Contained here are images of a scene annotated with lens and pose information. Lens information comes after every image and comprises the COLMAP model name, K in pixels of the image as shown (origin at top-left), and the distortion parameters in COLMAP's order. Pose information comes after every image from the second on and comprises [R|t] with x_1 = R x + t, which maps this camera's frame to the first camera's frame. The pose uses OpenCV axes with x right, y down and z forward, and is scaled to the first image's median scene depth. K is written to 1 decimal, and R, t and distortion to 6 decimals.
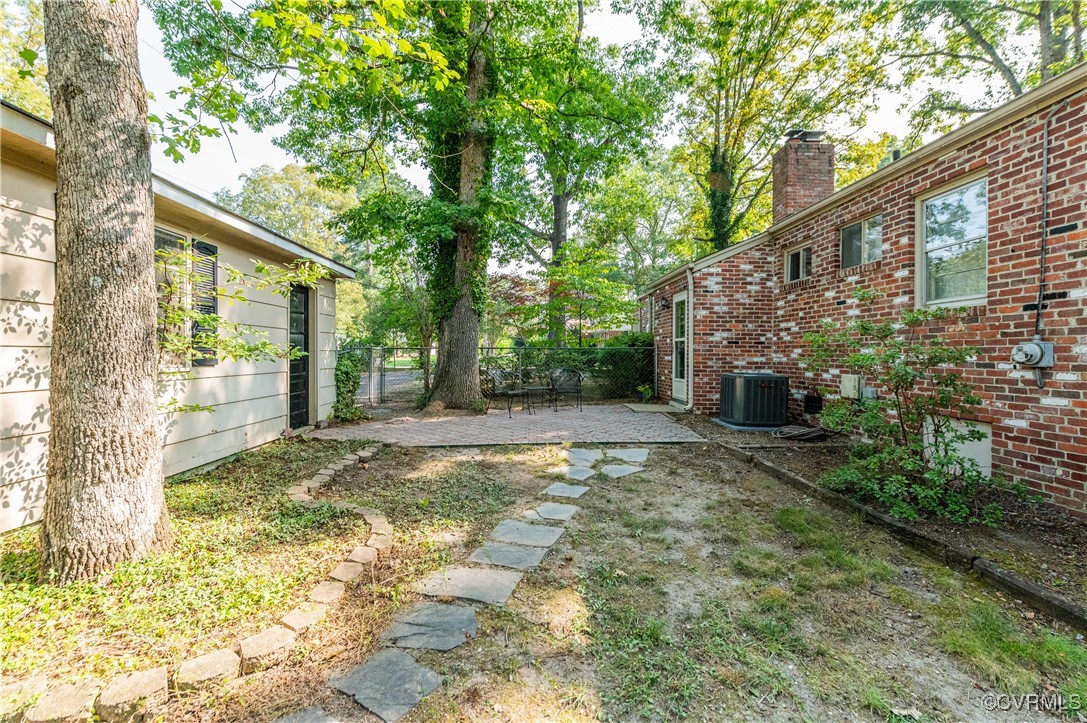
lens RADIAL K [[487.6, 0, 538.4], [0, 487.6, 359.9], [0, 0, 1]] dist [0.003357, -0.000933]
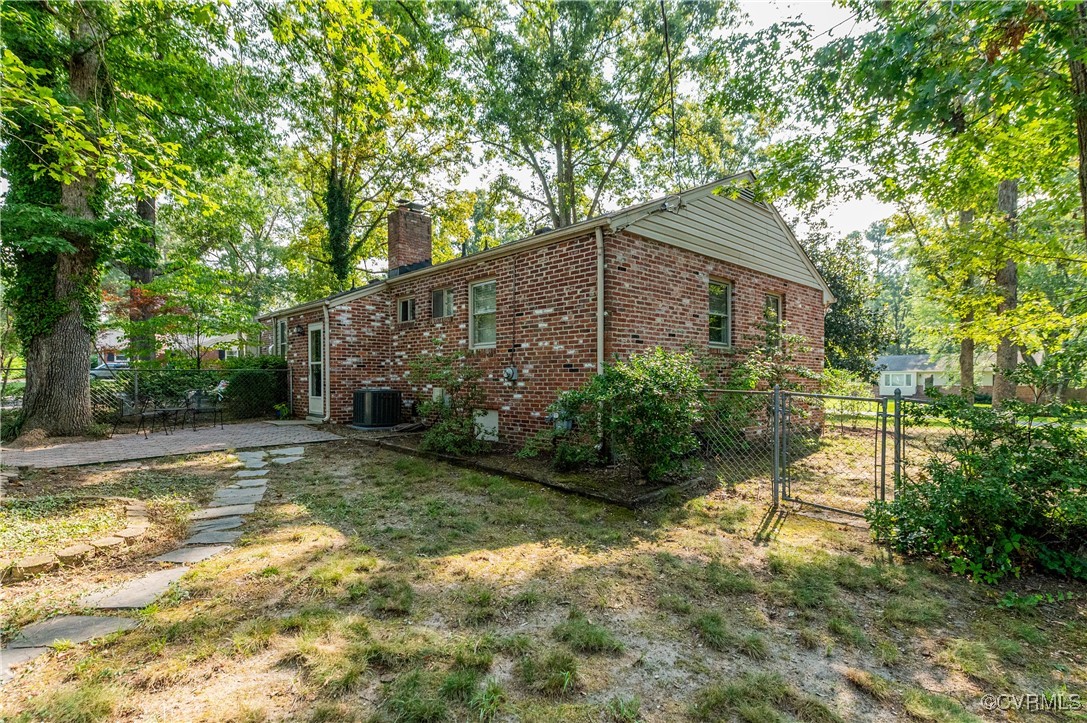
lens RADIAL K [[514.1, 0, 540.9], [0, 514.1, 377.2], [0, 0, 1]] dist [0.001158, 0.000057]
pose [[0.740902, -0.005628, 0.671590, -0.156035], [0.013401, 0.999890, -0.006404, 0.008813], [-0.671480, 0.013744, 0.740895, -0.312195]]
